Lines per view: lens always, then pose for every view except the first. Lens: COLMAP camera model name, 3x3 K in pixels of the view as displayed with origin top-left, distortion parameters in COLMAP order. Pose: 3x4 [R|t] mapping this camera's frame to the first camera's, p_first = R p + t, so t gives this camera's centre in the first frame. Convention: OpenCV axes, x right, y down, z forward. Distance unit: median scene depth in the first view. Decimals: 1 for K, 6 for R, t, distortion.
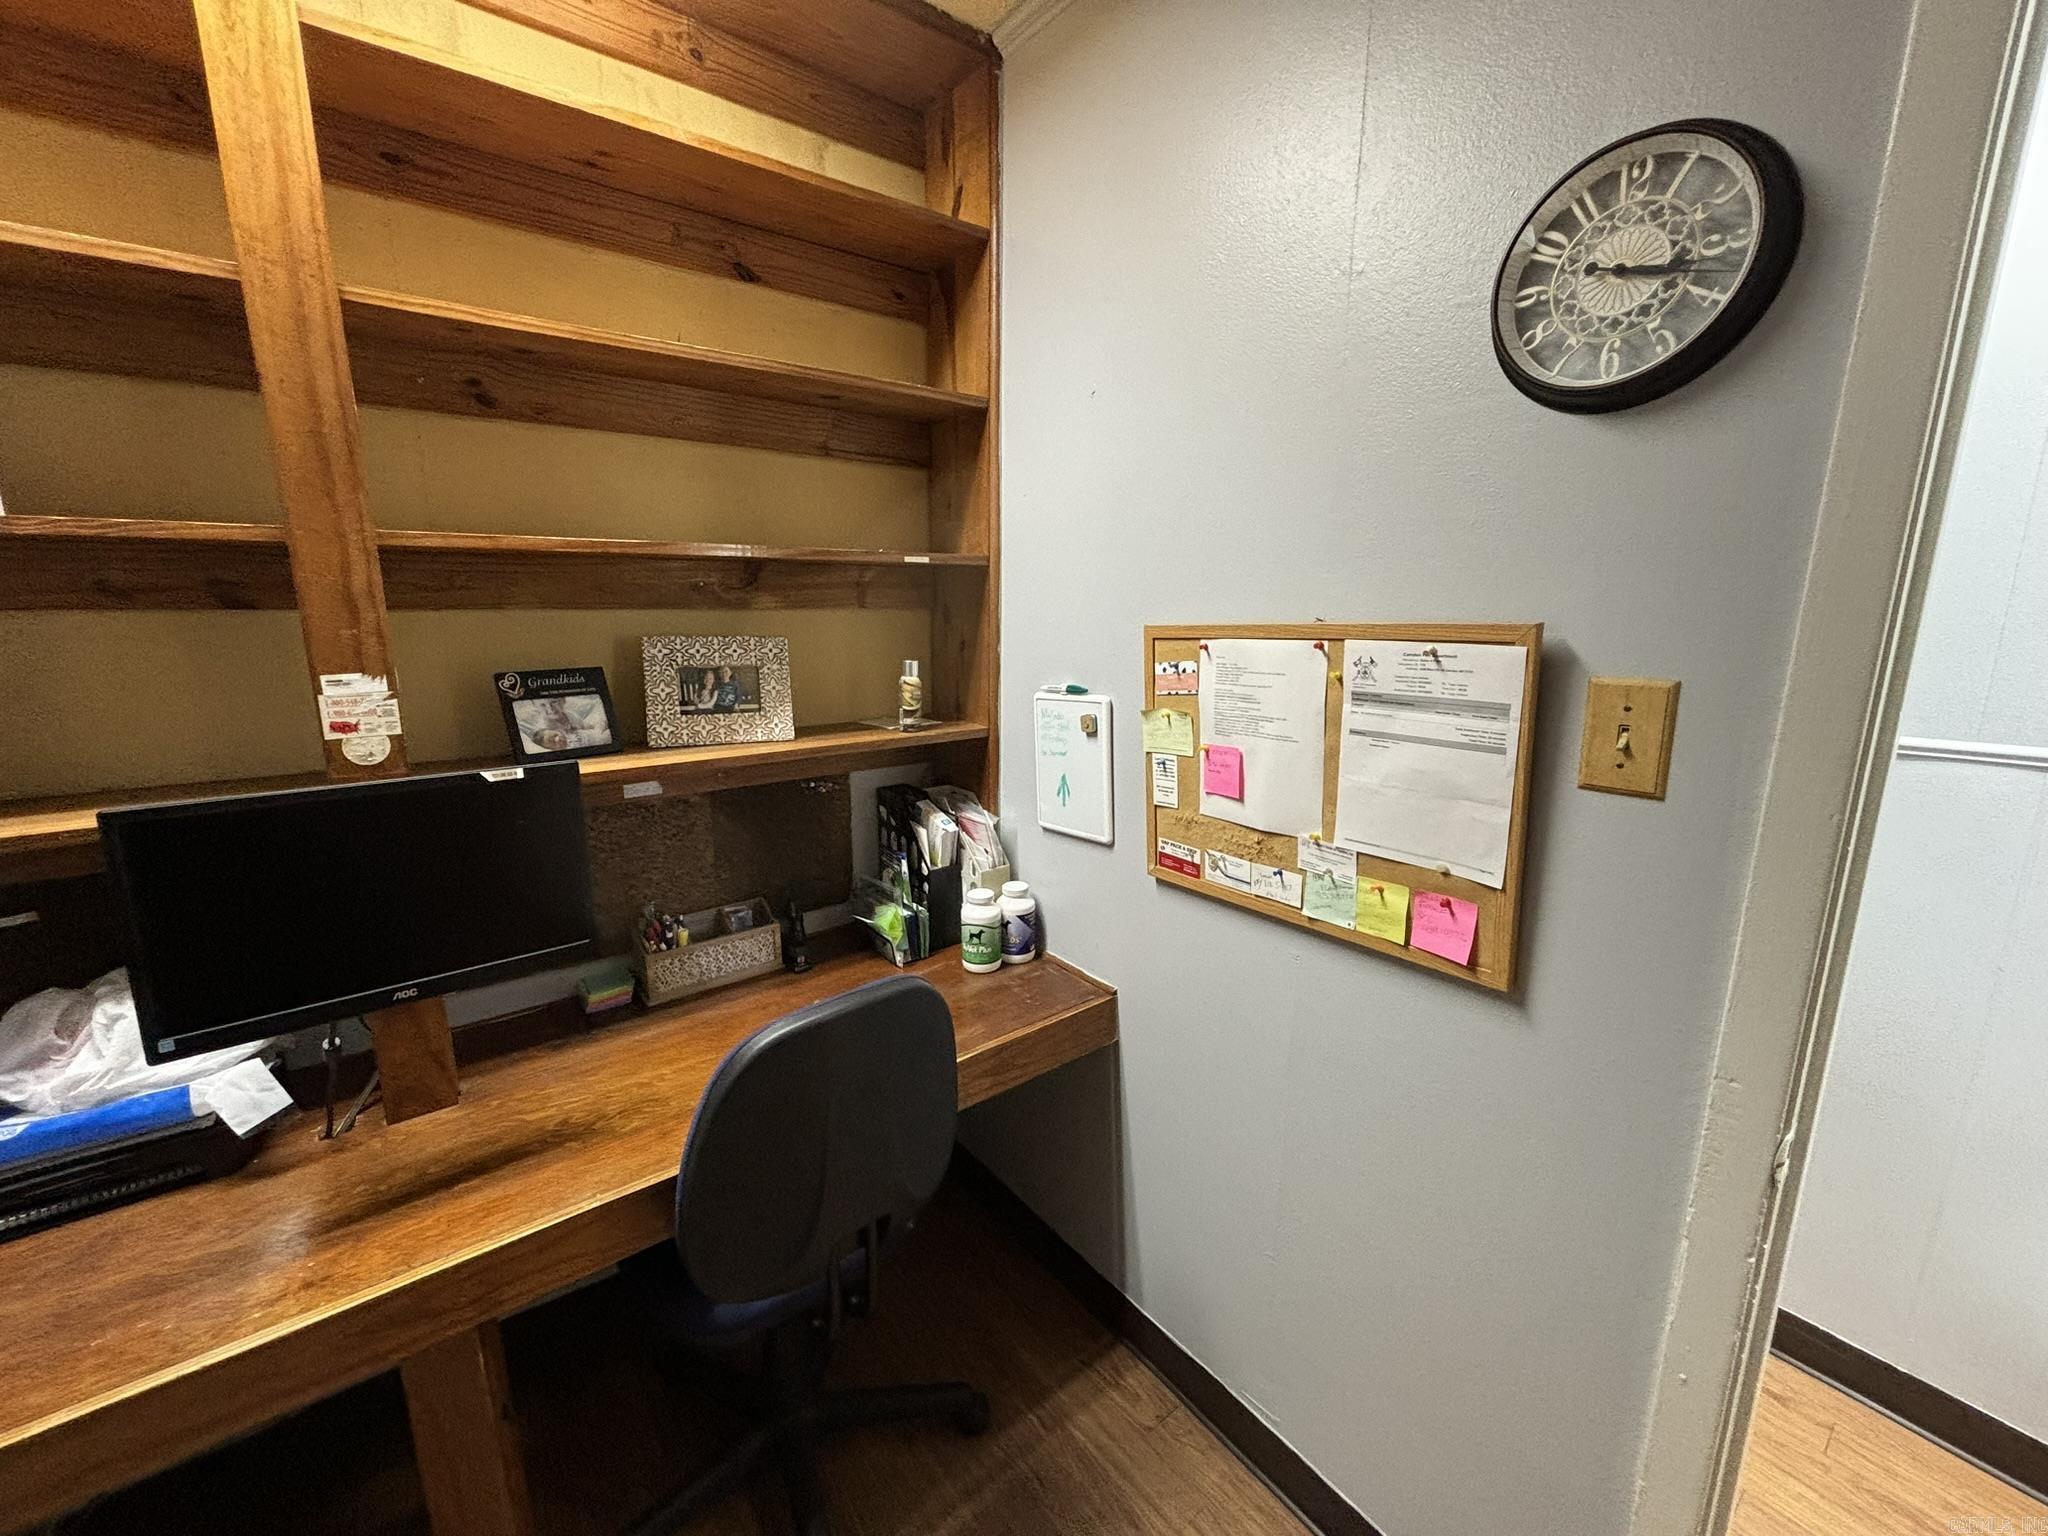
lens RADIAL K [[829.5, 0, 1020.4], [0, 829.5, 765.6], [0, 0, 1]] dist [0.003174, 0.000991]
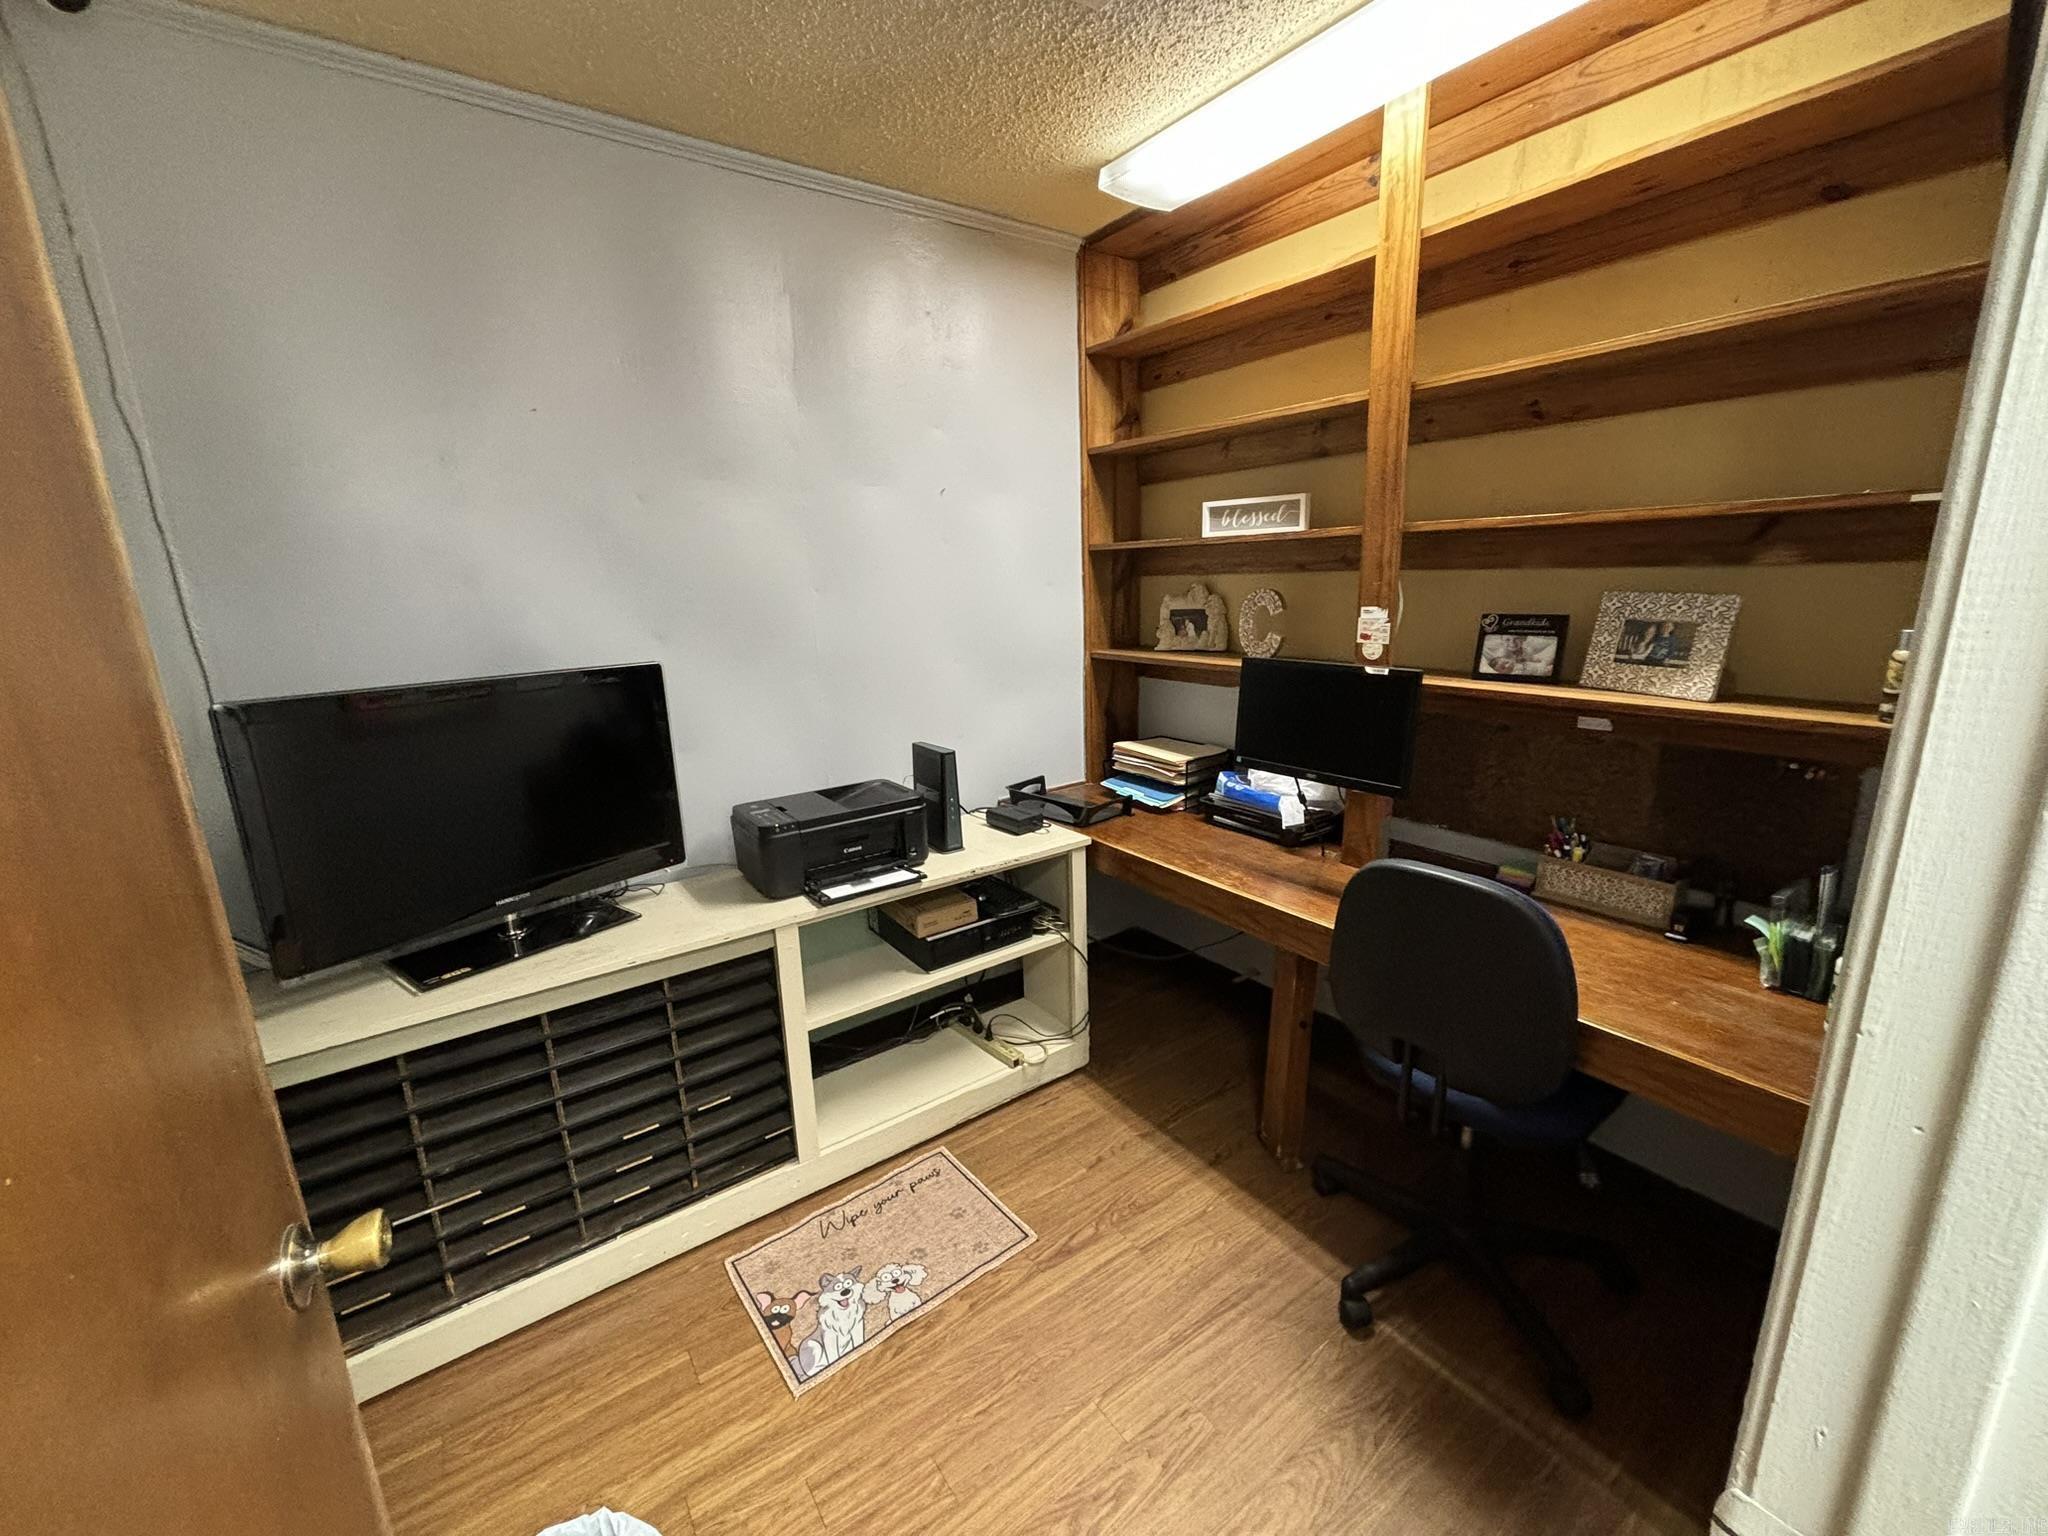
lens RADIAL K [[828.0, 0, 1021.7], [0, 828.0, 765.9], [0, 0, 1]] dist [0.001028, 0.002467]
pose [[-0.039957, 0.230062, -0.972355, 0.802324], [-0.170460, 0.957298, 0.233505, -0.054523], [0.984554, 0.175078, 0.000965, 0.243879]]
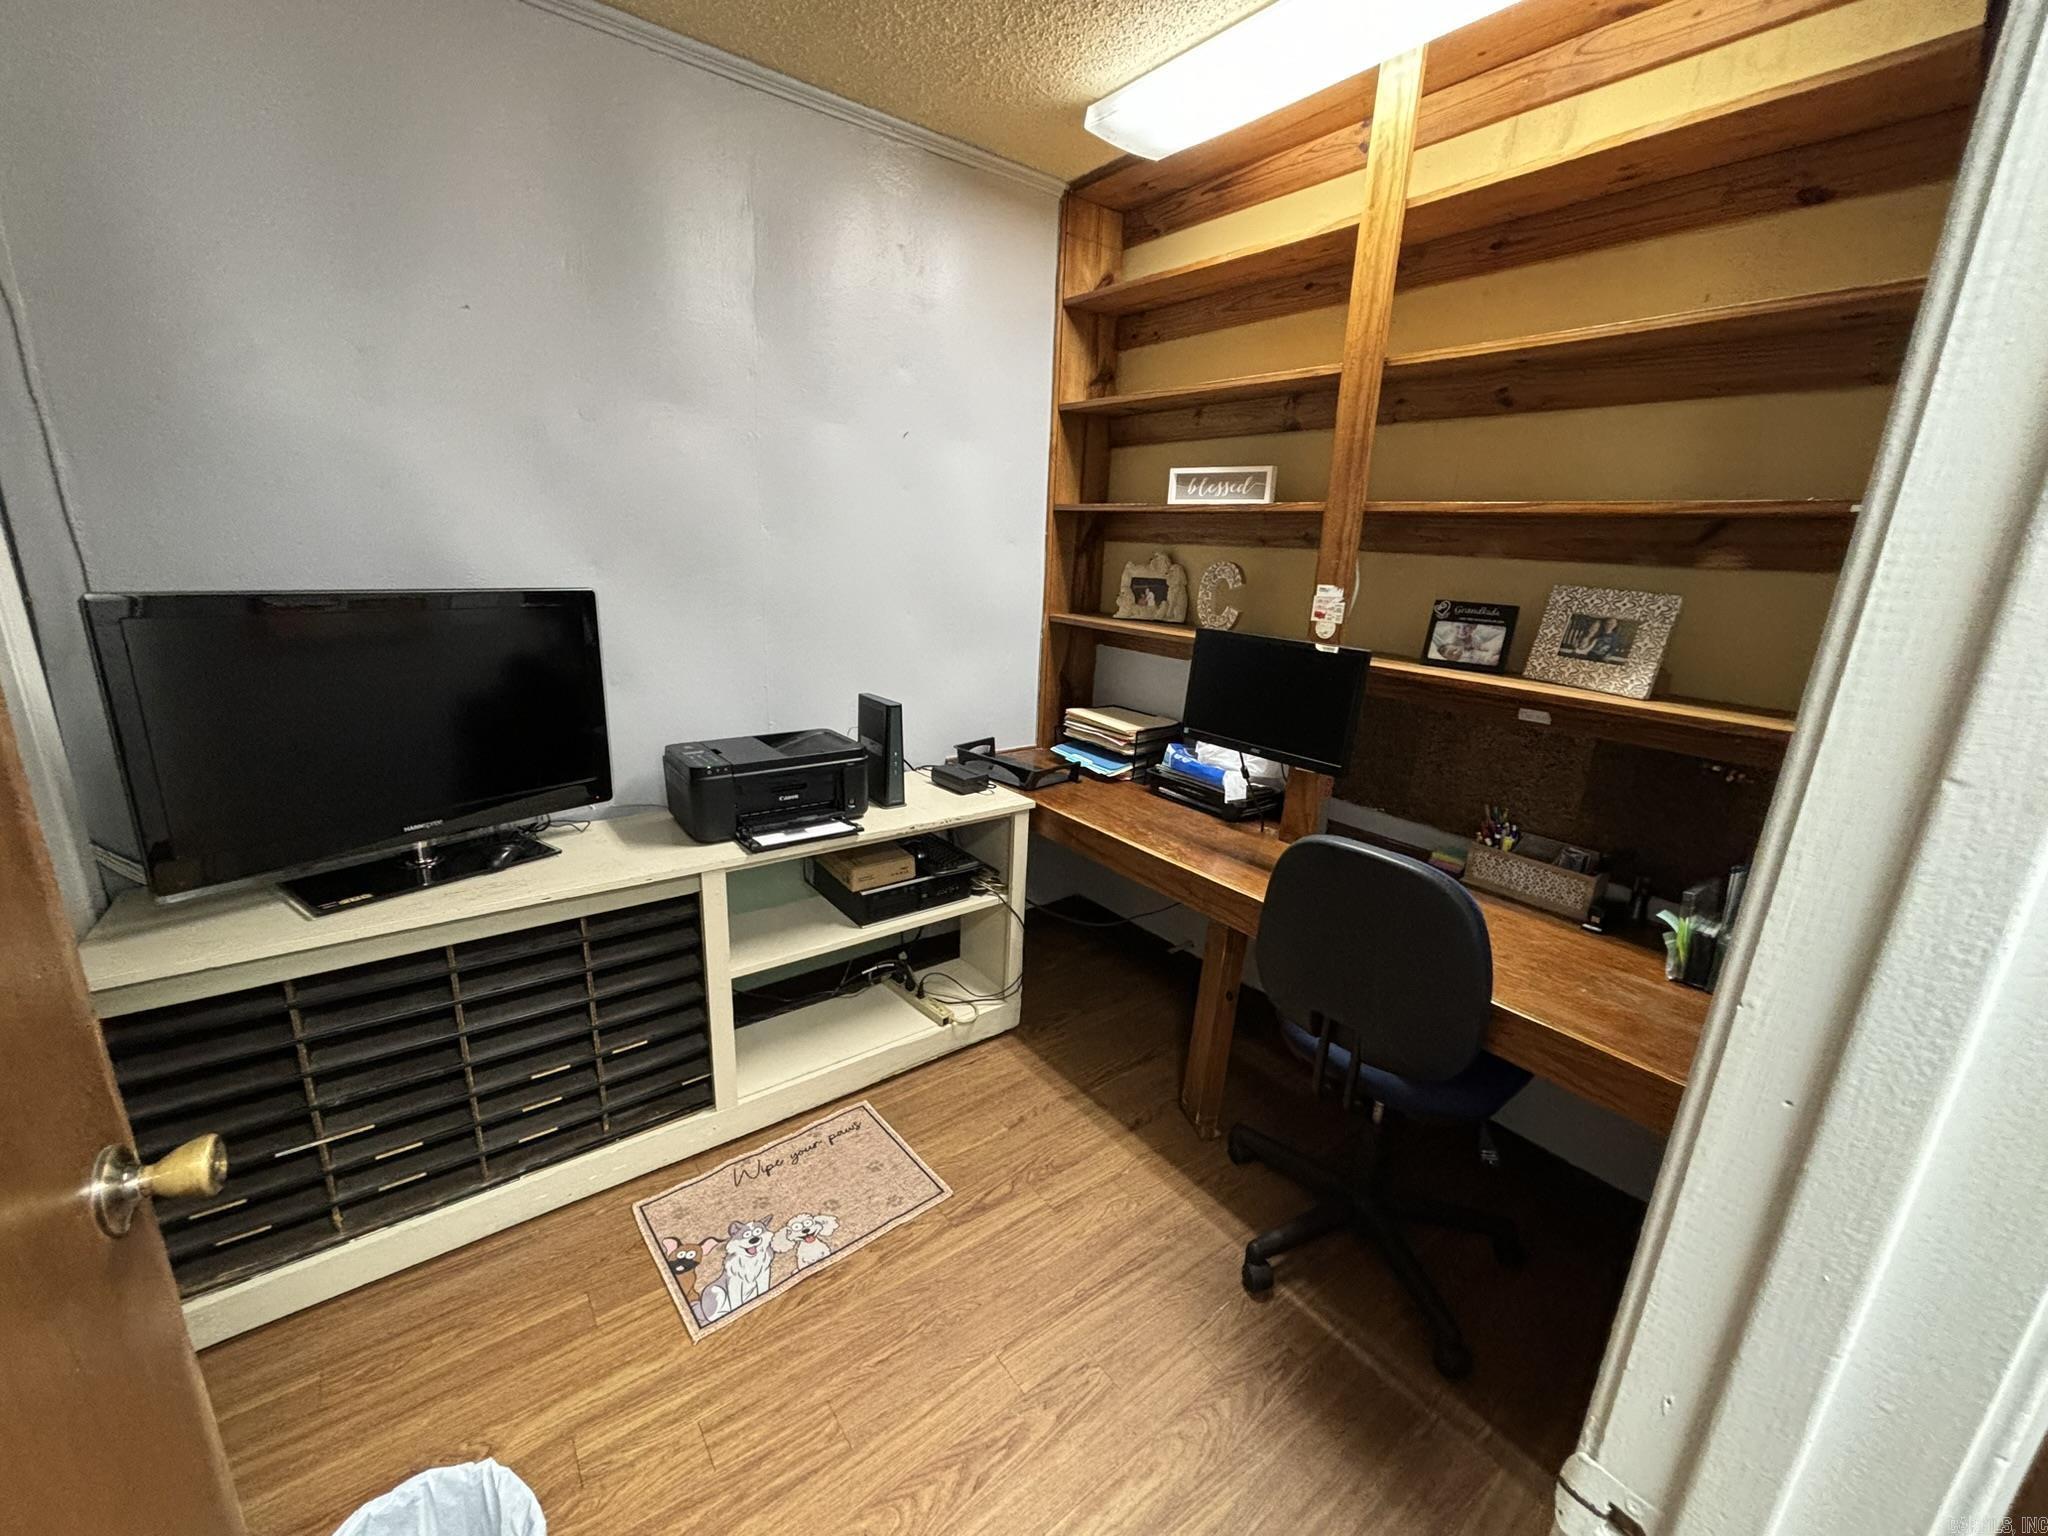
lens RADIAL K [[829.5, 0, 1020.4], [0, 829.5, 765.6], [0, 0, 1]] dist [0.003174, 0.000991]
pose [[-0.008632, 0.266262, -0.963862, 0.785764], [-0.241254, 0.934870, 0.260414, -0.040851], [0.970424, 0.234783, 0.056167, 0.270969]]
